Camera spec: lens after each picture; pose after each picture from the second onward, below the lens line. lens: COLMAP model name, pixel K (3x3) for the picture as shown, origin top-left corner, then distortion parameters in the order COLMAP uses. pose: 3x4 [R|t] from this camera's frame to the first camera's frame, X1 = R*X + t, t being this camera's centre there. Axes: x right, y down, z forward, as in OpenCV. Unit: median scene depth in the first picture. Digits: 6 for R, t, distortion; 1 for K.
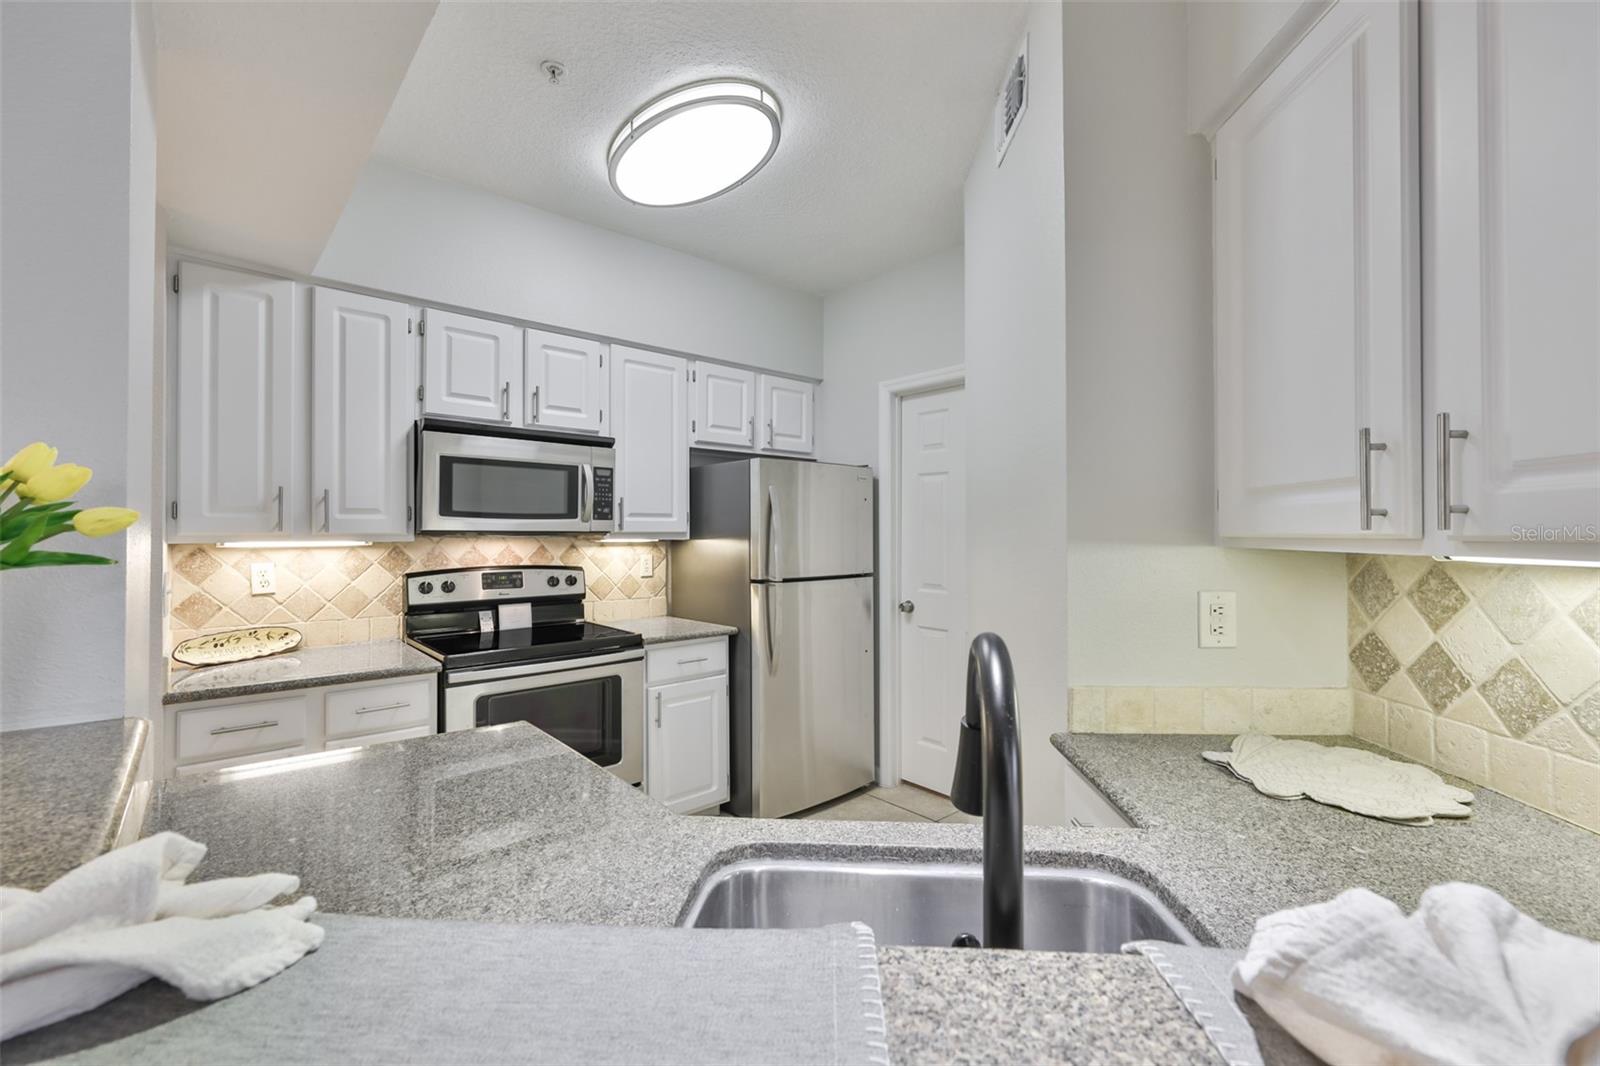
lens RADIAL K [[690.2, 0, 806.5], [0, 690.2, 532.1], [0, 0, 1]] dist [-0.003481, 0.000231]
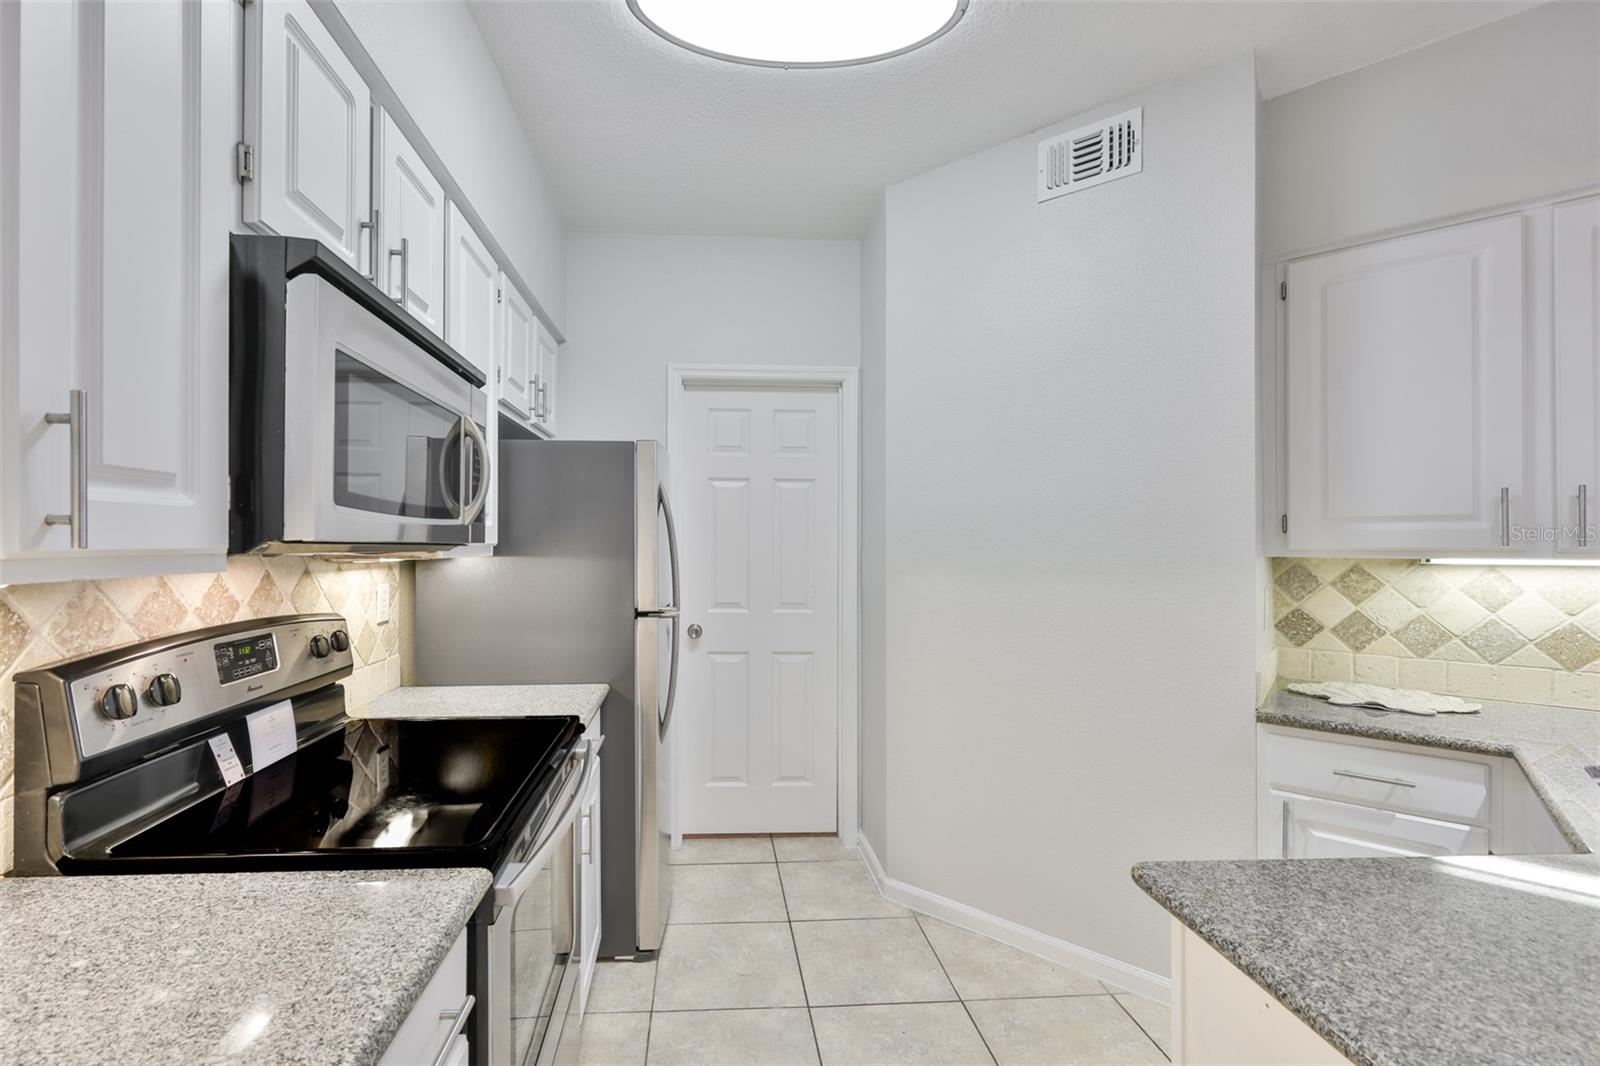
lens RADIAL K [[690.2, 0, 790.6], [0, 690.2, 540.1], [0, 0, 1]] dist [-0.003481, 0.000231]
pose [[0.611197, 0.005267, 0.791461, -1.159138], [-0.003262, 0.999986, -0.004135, -0.004110], [-0.791472, -0.000055, 0.611206, 0.949980]]
